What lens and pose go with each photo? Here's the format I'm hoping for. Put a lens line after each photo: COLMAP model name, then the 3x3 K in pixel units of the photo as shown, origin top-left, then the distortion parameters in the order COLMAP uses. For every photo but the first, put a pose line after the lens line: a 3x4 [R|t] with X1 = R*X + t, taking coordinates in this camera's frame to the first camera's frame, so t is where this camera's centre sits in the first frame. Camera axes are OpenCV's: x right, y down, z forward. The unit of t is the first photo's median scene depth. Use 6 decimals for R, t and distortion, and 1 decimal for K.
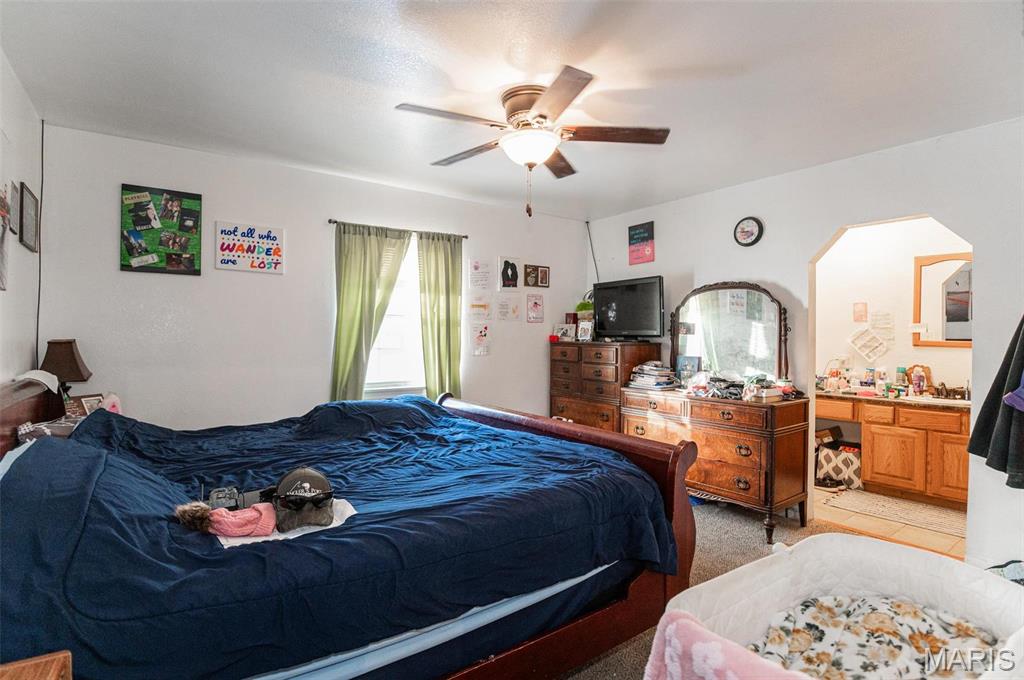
lens RADIAL K [[501.6, 0, 512.2], [0, 501.6, 343.1], [0, 0, 1]] dist [-0.020712, -0.005048]
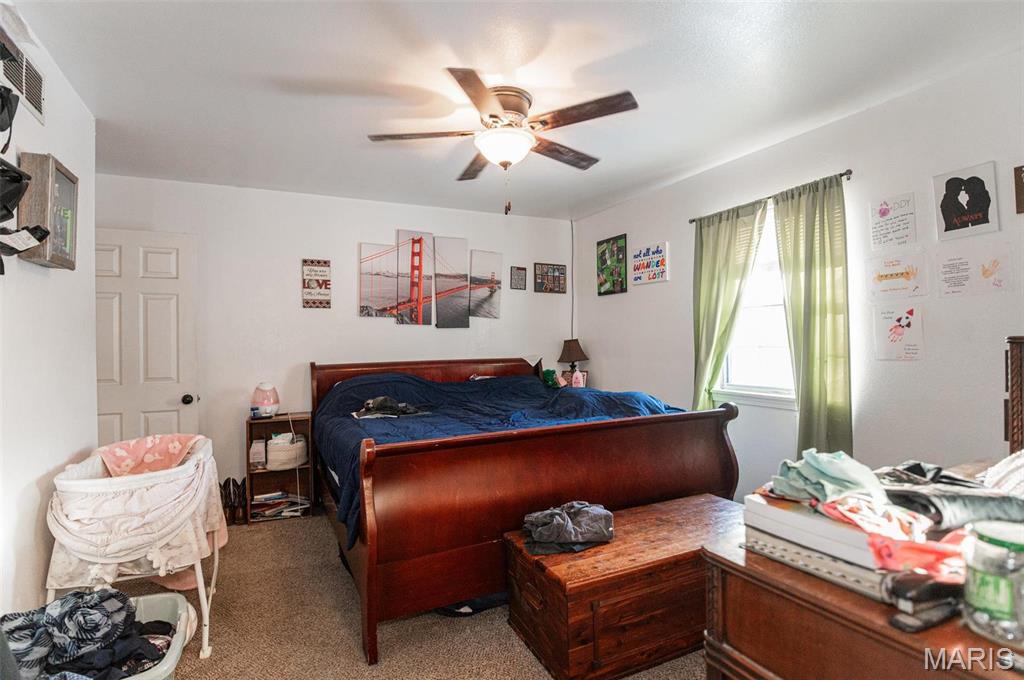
lens RADIAL K [[501.6, 0, 511.4], [0, 501.6, 341.2], [0, 0, 1]] dist [-0.020712, -0.005048]
pose [[-0.157889, -0.001823, -0.987455, 0.744583], [0.004760, 0.999985, -0.002607, 0.002456], [0.987445, -0.005112, -0.157878, 0.843572]]
